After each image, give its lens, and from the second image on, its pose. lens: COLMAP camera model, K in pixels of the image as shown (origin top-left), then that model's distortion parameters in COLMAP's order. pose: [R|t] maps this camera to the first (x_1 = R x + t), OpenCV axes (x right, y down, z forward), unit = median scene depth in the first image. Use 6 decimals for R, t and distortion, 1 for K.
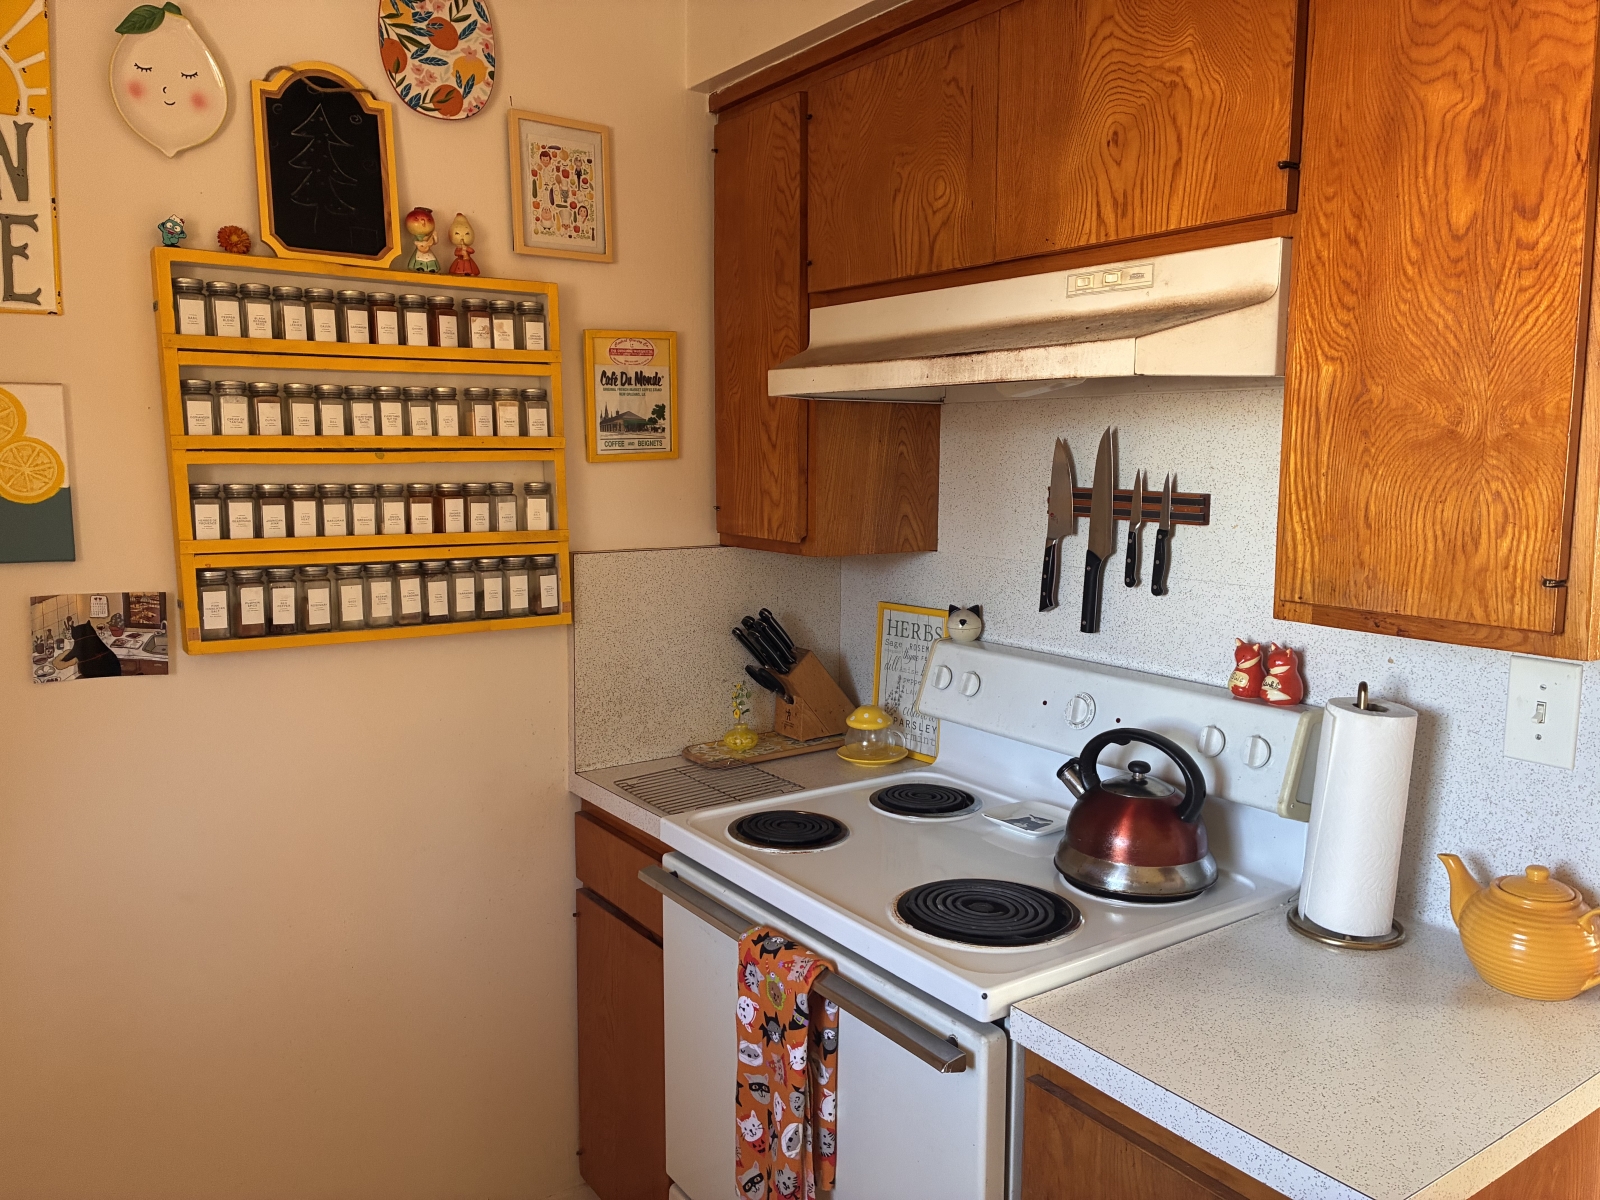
lens RADIAL K [[1223.0, 0, 809.1], [0, 1223.0, 598.9], [0, 0, 1]] dist [0.061813, -0.080148]
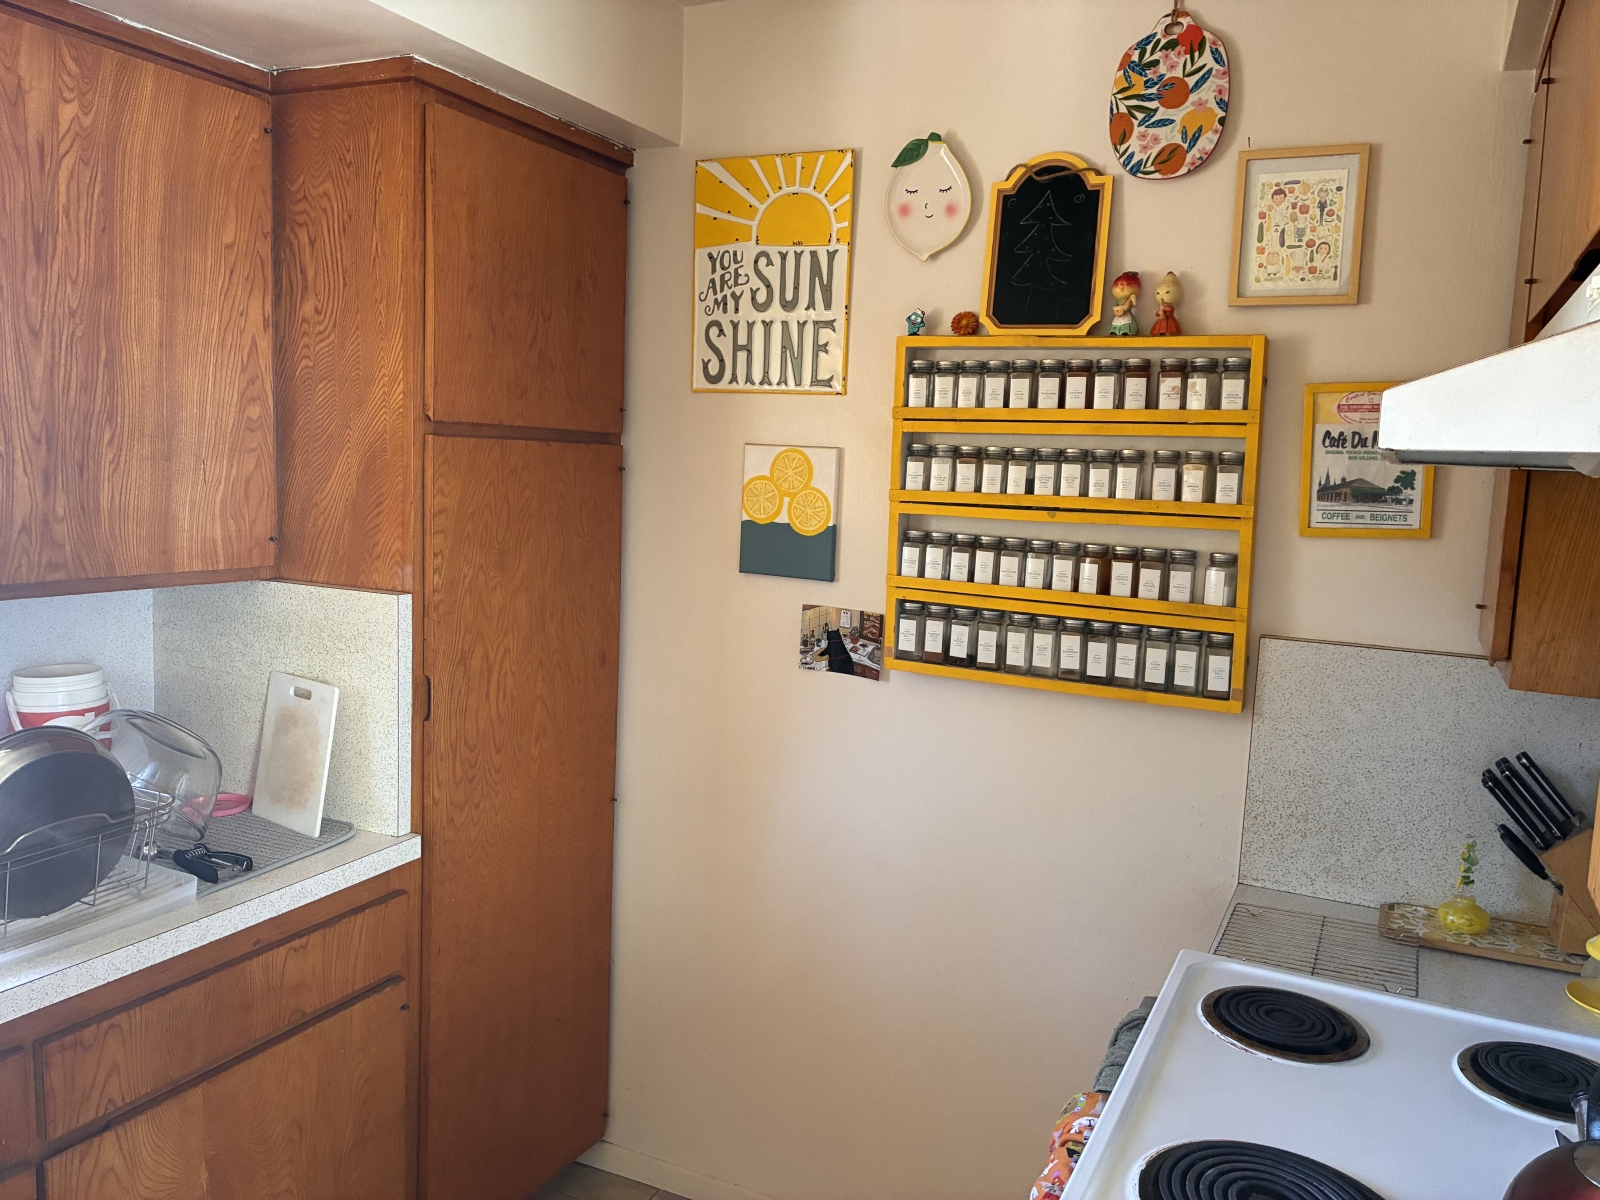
lens RADIAL K [[1223.0, 0, 805.9], [0, 1223.0, 591.5], [0, 0, 1]] dist [0.061813, -0.080148]
pose [[0.477335, 0.113031, -0.871421, 0.467188], [-0.149346, 0.987700, 0.046307, -0.068274], [0.865937, 0.108039, 0.488345, 0.314039]]
